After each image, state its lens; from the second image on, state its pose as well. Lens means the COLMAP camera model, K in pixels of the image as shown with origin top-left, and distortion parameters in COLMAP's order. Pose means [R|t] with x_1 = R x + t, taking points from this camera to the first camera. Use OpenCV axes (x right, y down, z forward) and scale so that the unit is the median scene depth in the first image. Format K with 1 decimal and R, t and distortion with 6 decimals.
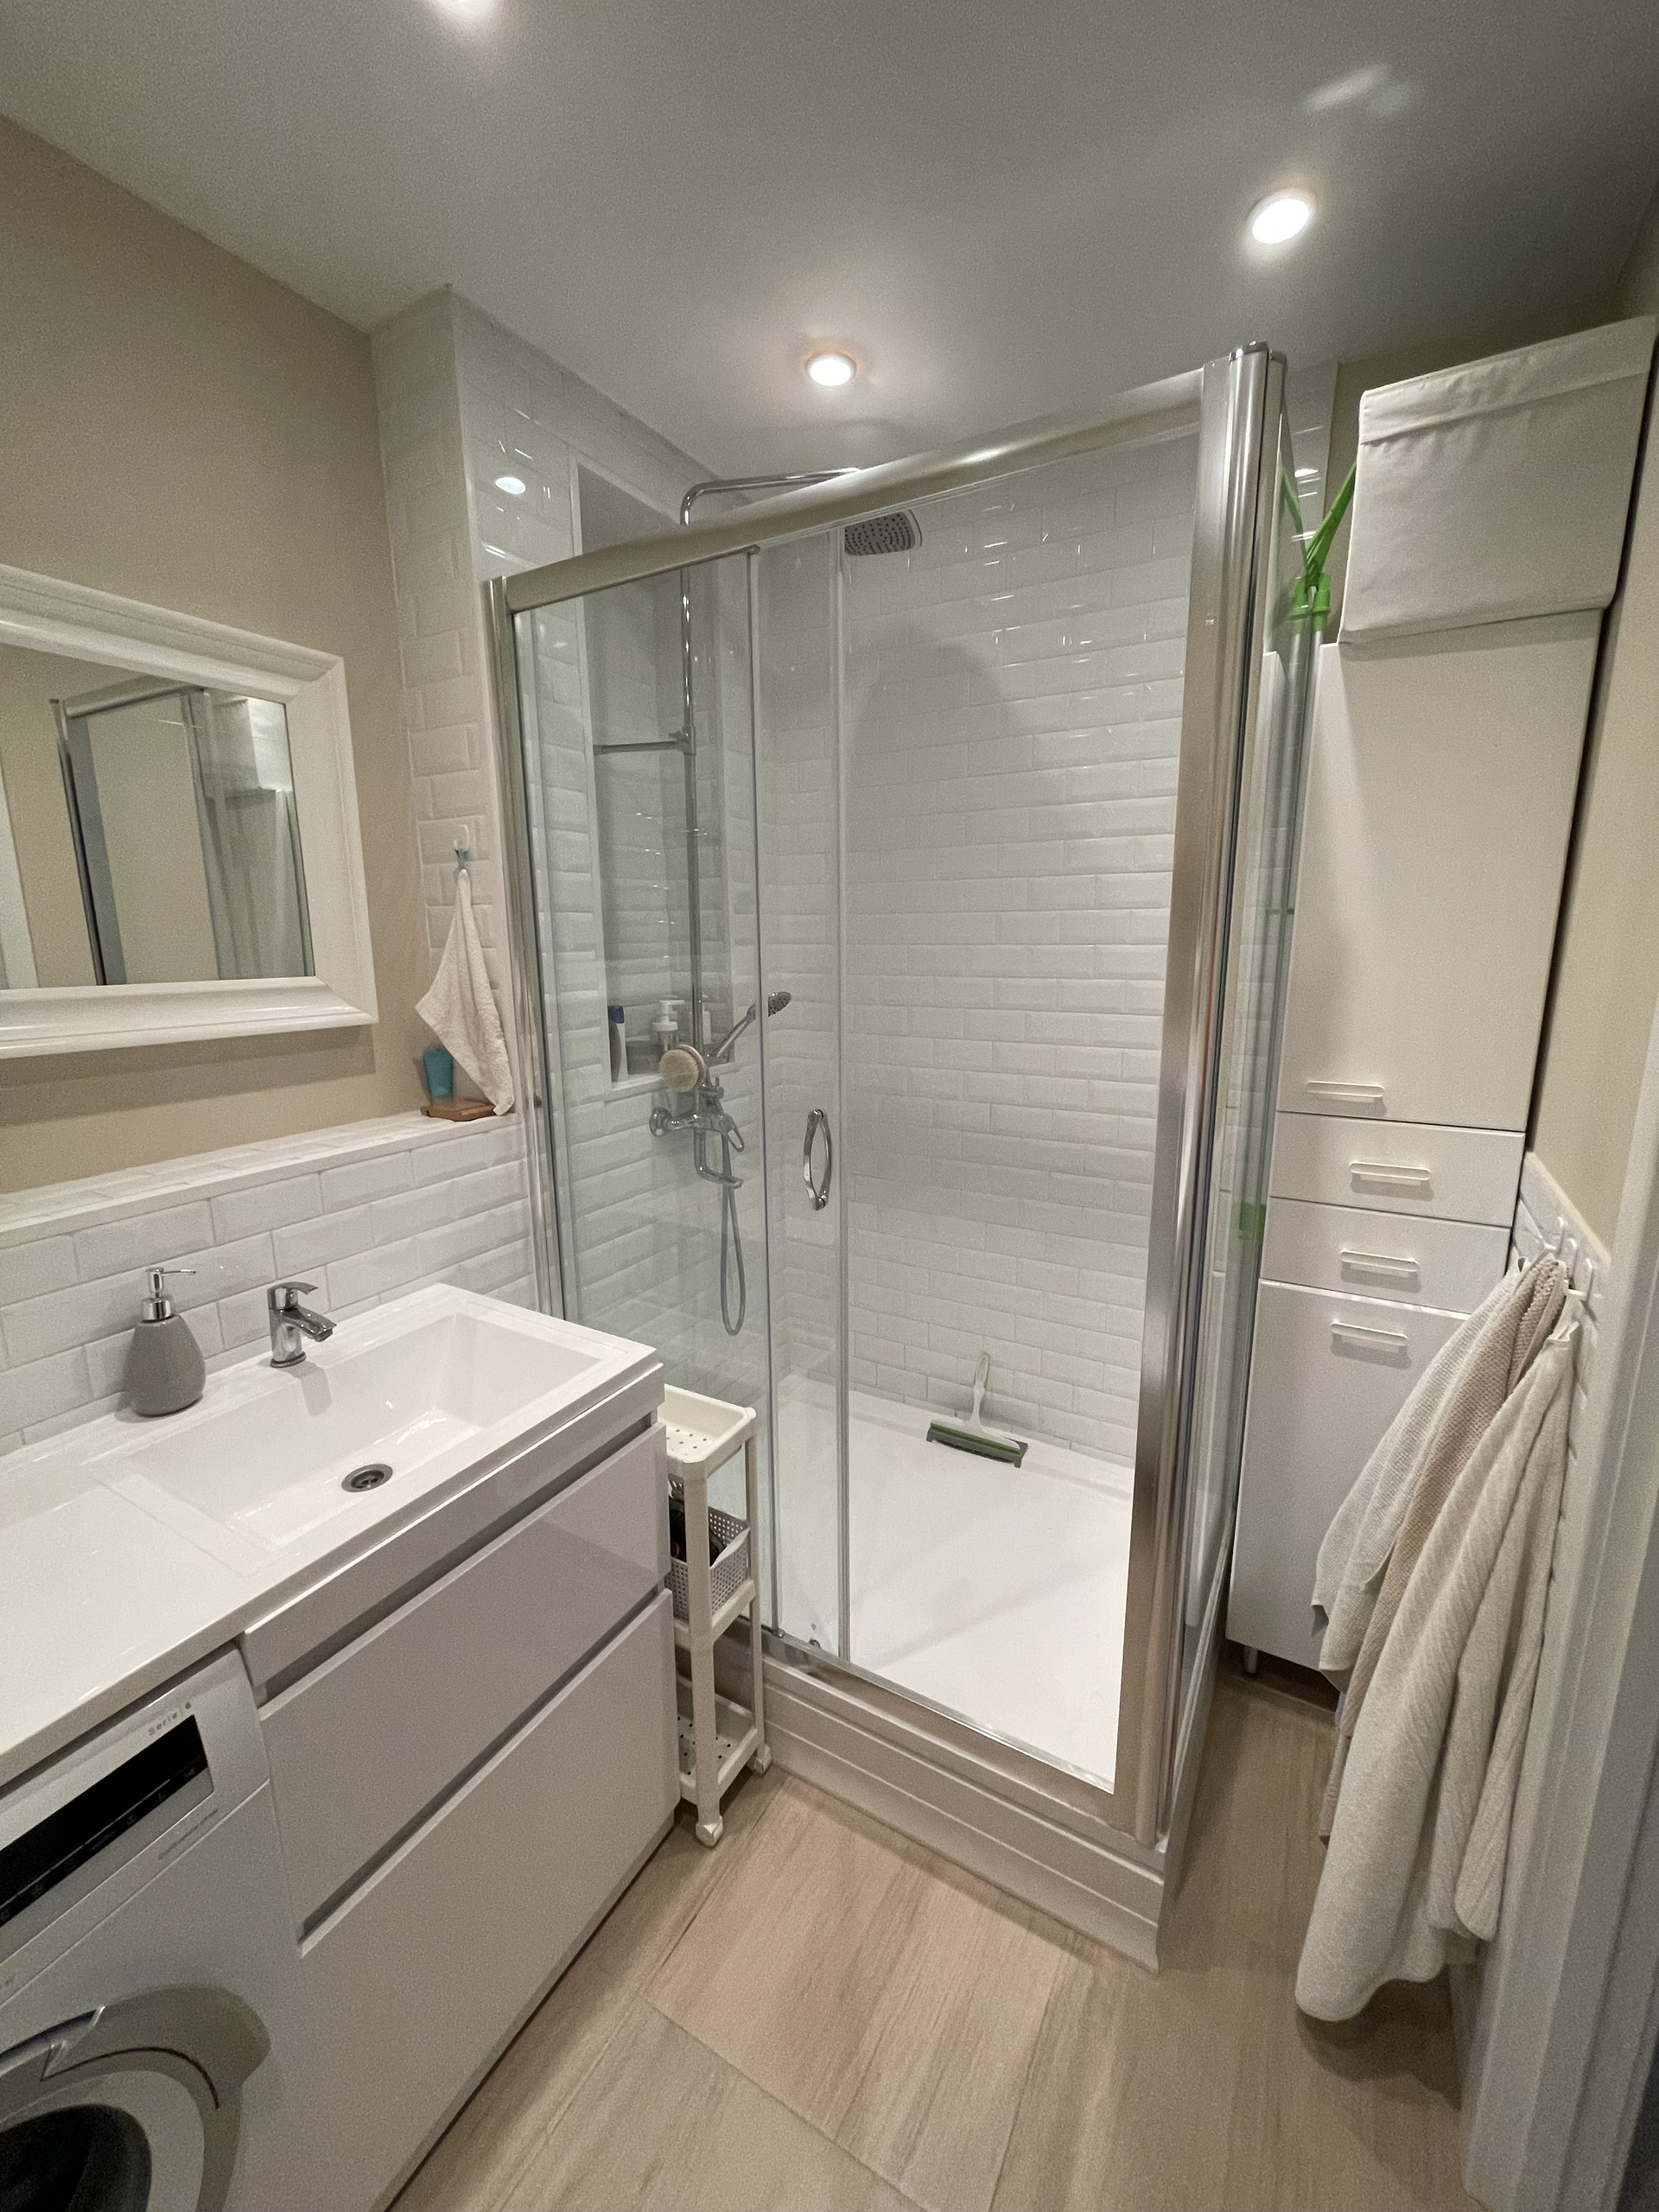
lens RADIAL K [[887.1, 0, 826.2], [0, 887.1, 1105.2], [0, 0, 1]] dist [-0.013953, -0.000408]
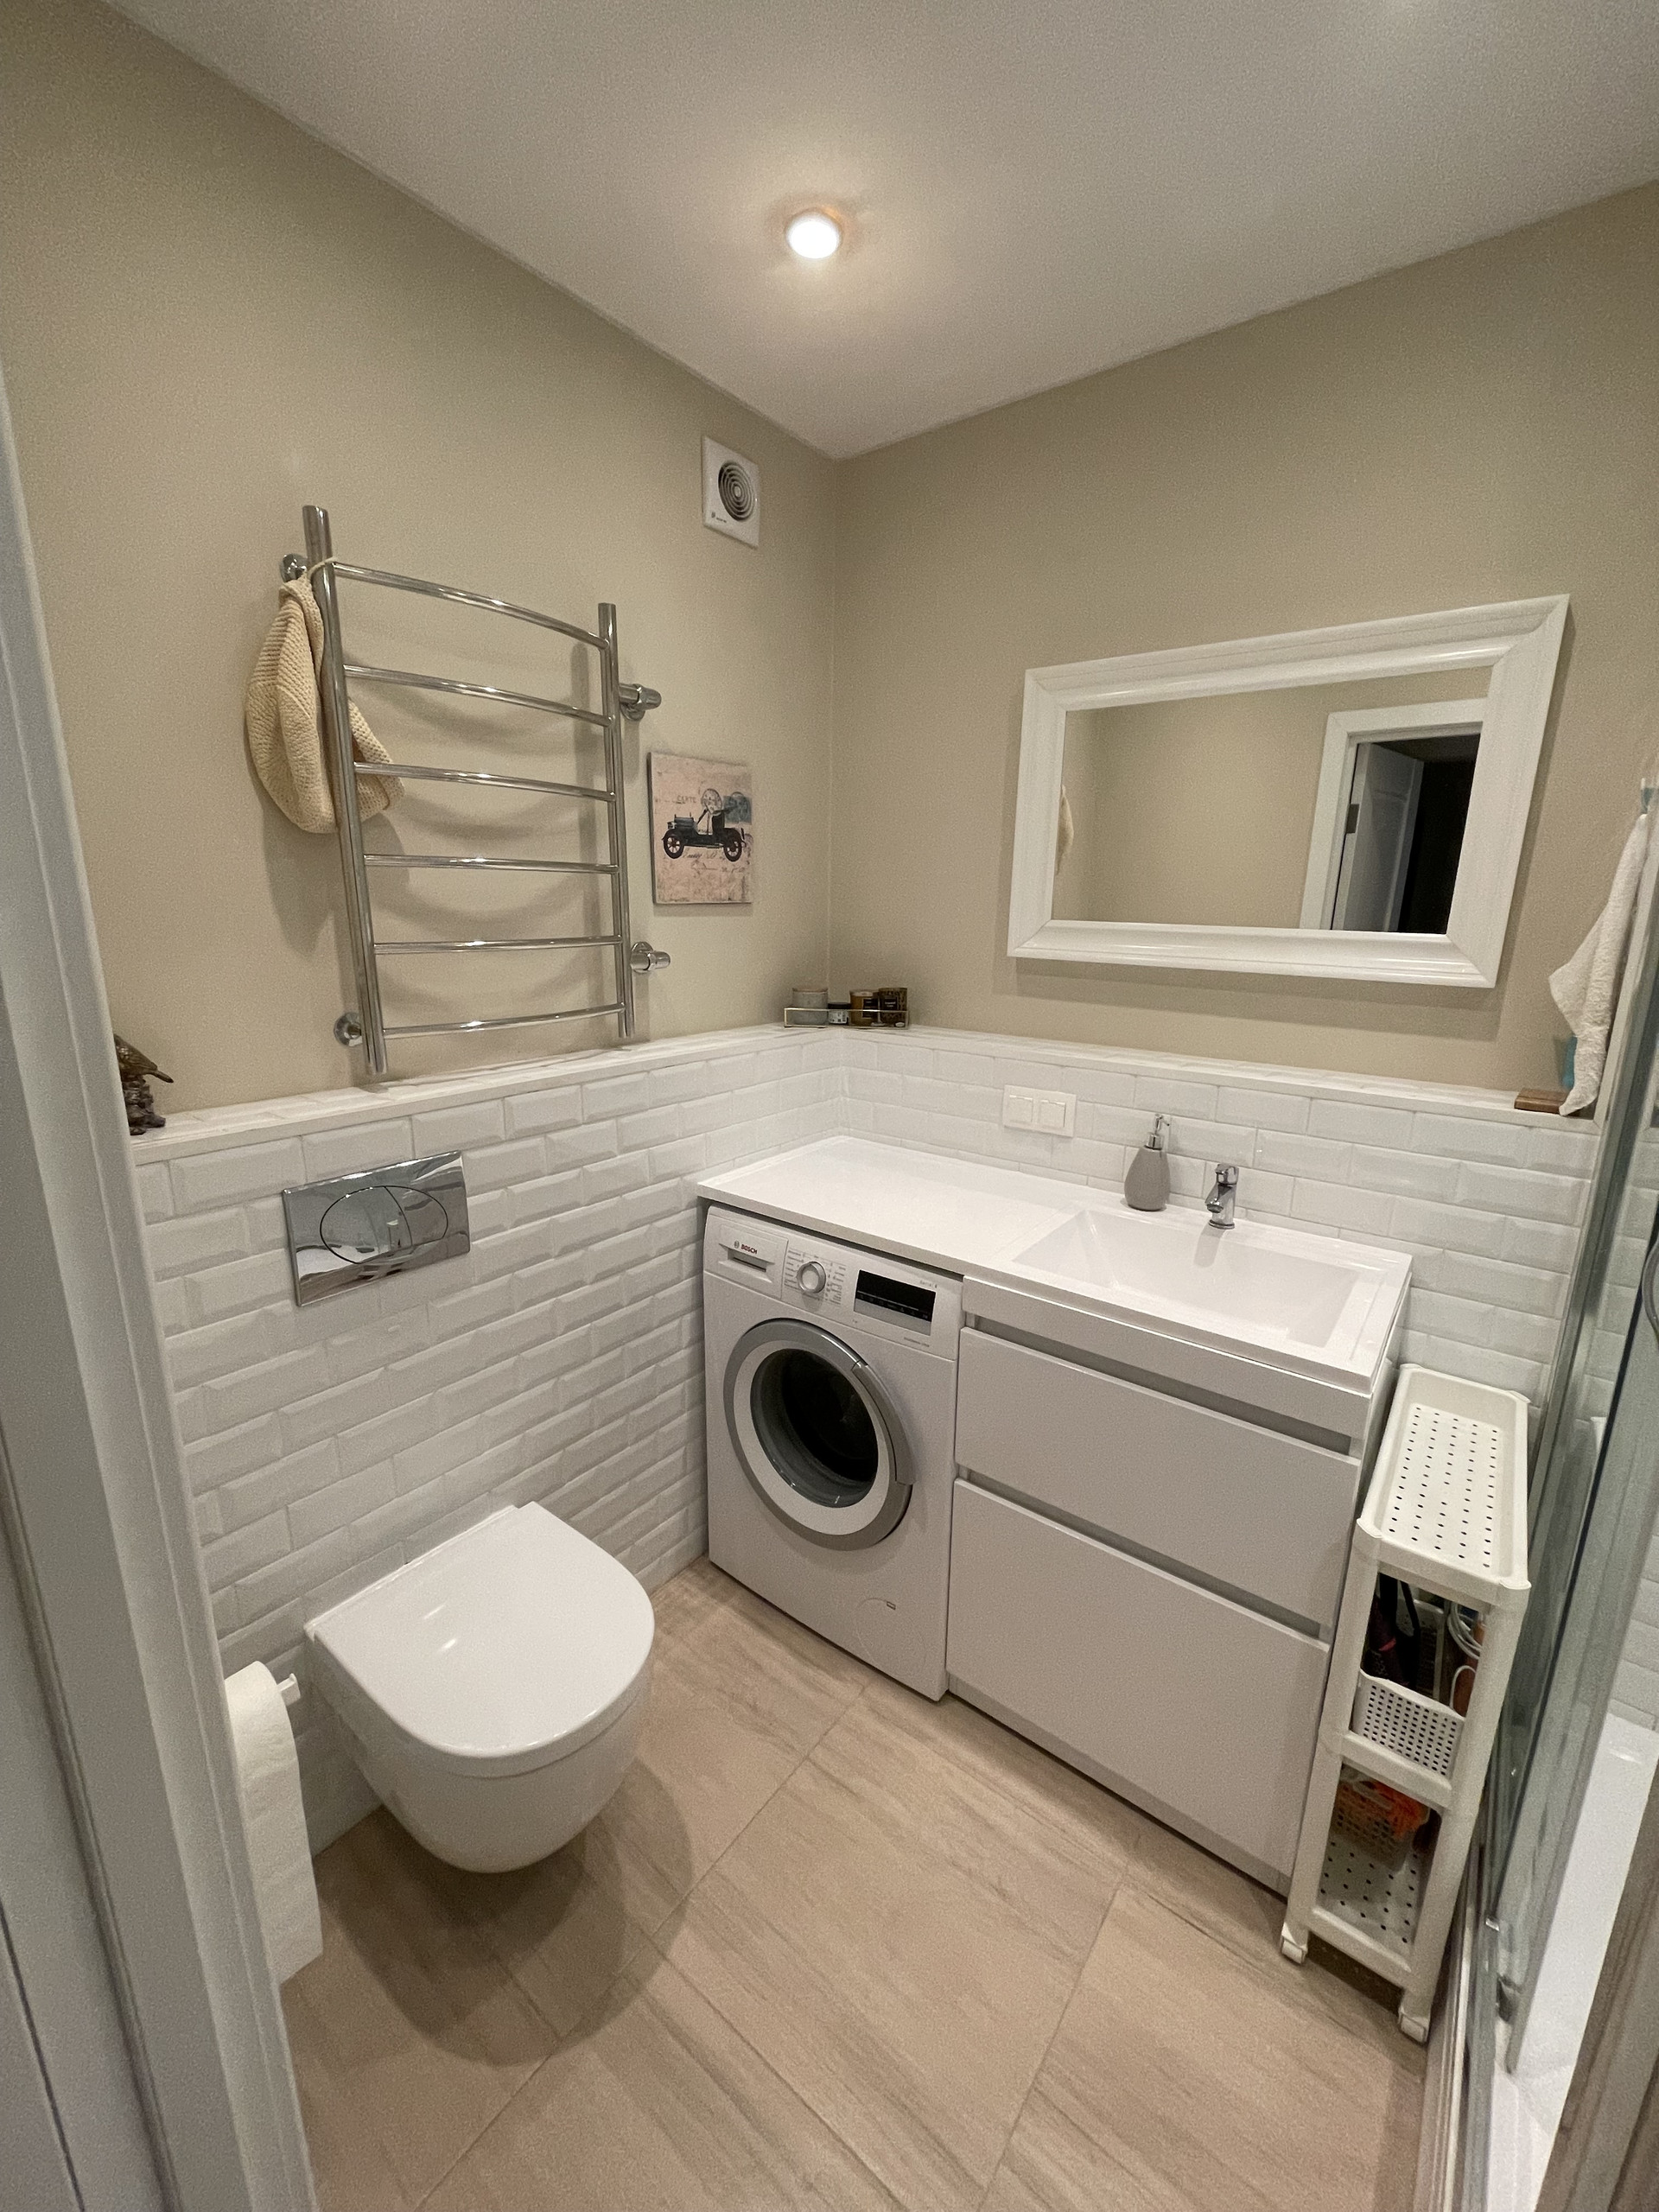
lens RADIAL K [[887.1, 0, 827.0], [0, 887.1, 1105.4], [0, 0, 1]] dist [-0.013953, -0.000408]
pose [[-0.135535, 0.233511, -0.962862, 0.696182], [-0.206798, 0.943757, 0.257988, -0.091261], [0.968950, 0.234085, -0.079623, 0.533943]]
